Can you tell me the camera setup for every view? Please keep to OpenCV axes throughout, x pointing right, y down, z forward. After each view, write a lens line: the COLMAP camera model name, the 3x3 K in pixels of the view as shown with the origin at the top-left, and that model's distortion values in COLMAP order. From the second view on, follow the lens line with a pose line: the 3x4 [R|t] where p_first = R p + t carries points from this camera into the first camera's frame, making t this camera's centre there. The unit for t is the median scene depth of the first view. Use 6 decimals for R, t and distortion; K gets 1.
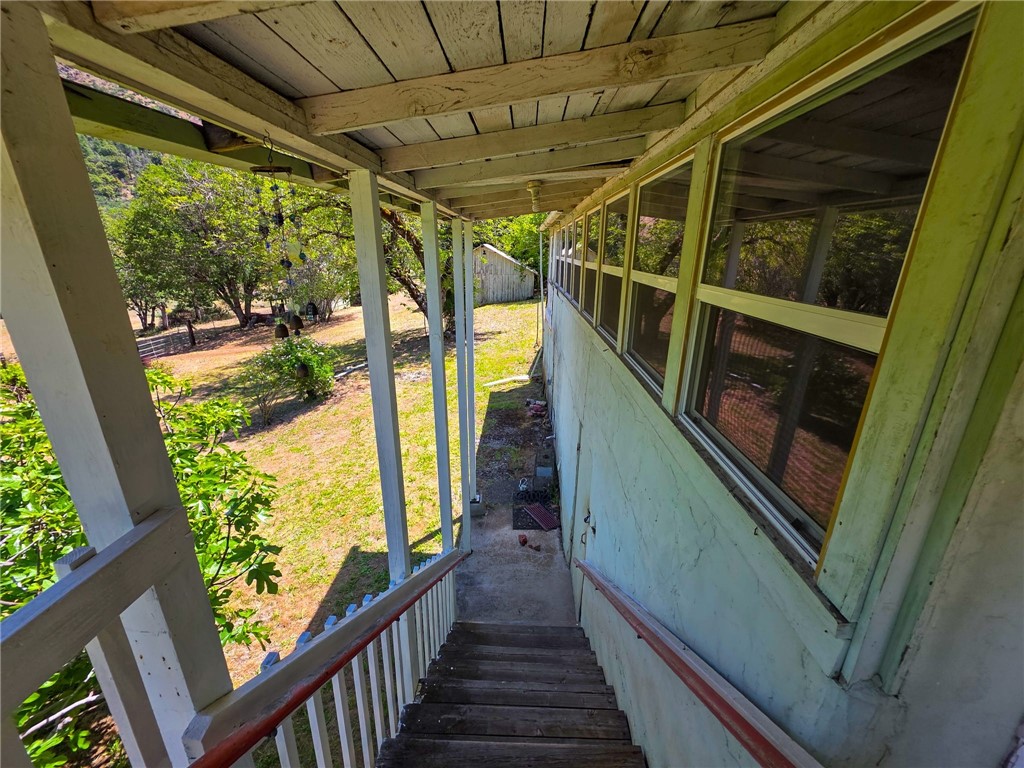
lens RADIAL K [[408.0, 0, 511.2], [0, 408.0, 382.4], [0, 0, 1]] dist [0.002812, -0.000267]
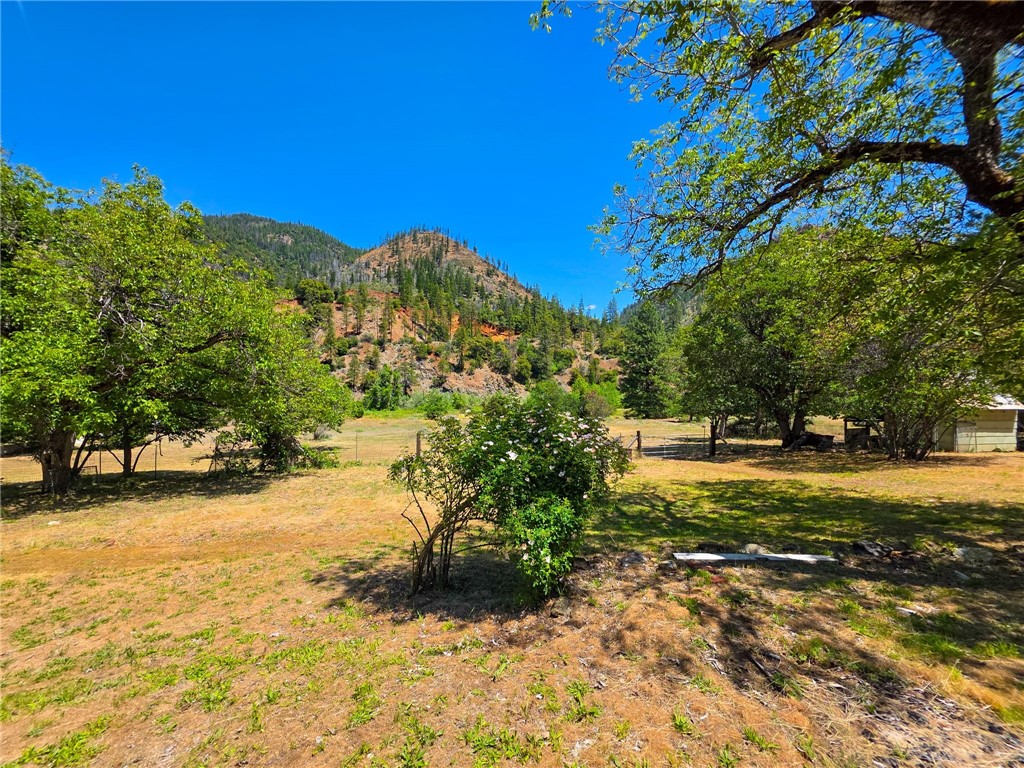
lens RADIAL K [[408.0, 0, 511.2], [0, 408.0, 382.4], [0, 0, 1]] dist [0.002812, -0.000267]
pose [[0.253182, 0.006478, -0.967397, -0.053919], [-0.311418, 0.947296, -0.075160, -0.033608], [0.915924, 0.320294, 0.241856, 0.299846]]
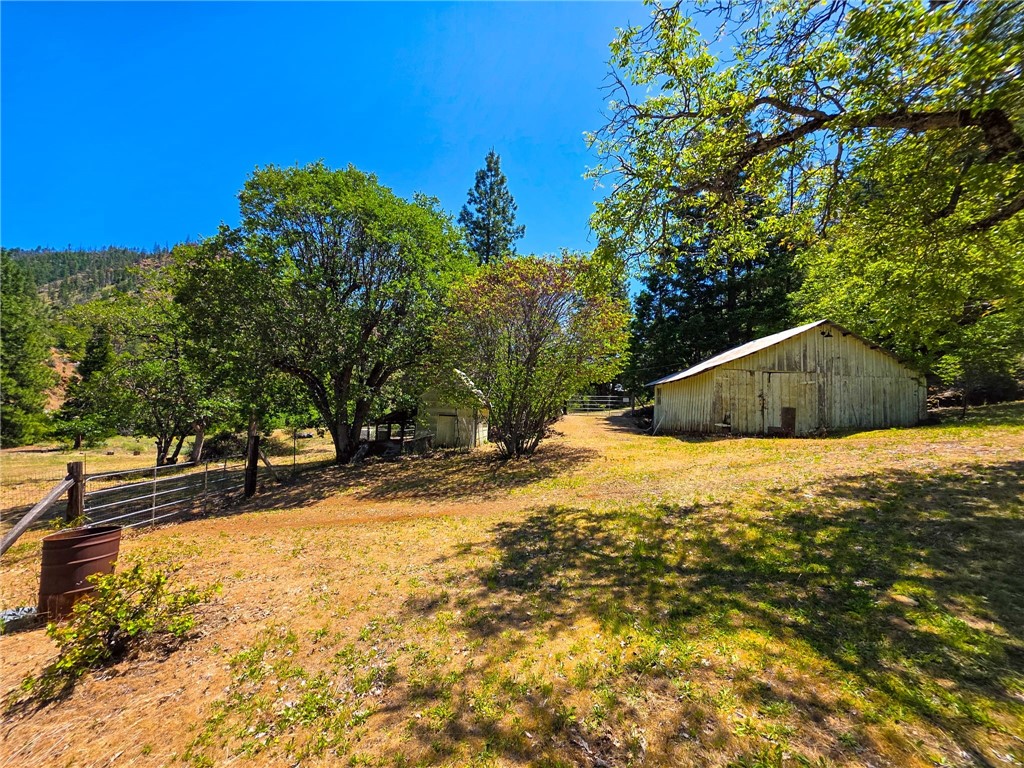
lens RADIAL K [[408.0, 0, 511.2], [0, 408.0, 382.4], [0, 0, 1]] dist [0.002812, -0.000267]
pose [[0.998906, 0.023485, -0.040441, -0.397929], [-0.037117, 0.924200, -0.380100, -0.038356], [0.028449, 0.381185, 0.924061, 0.460101]]
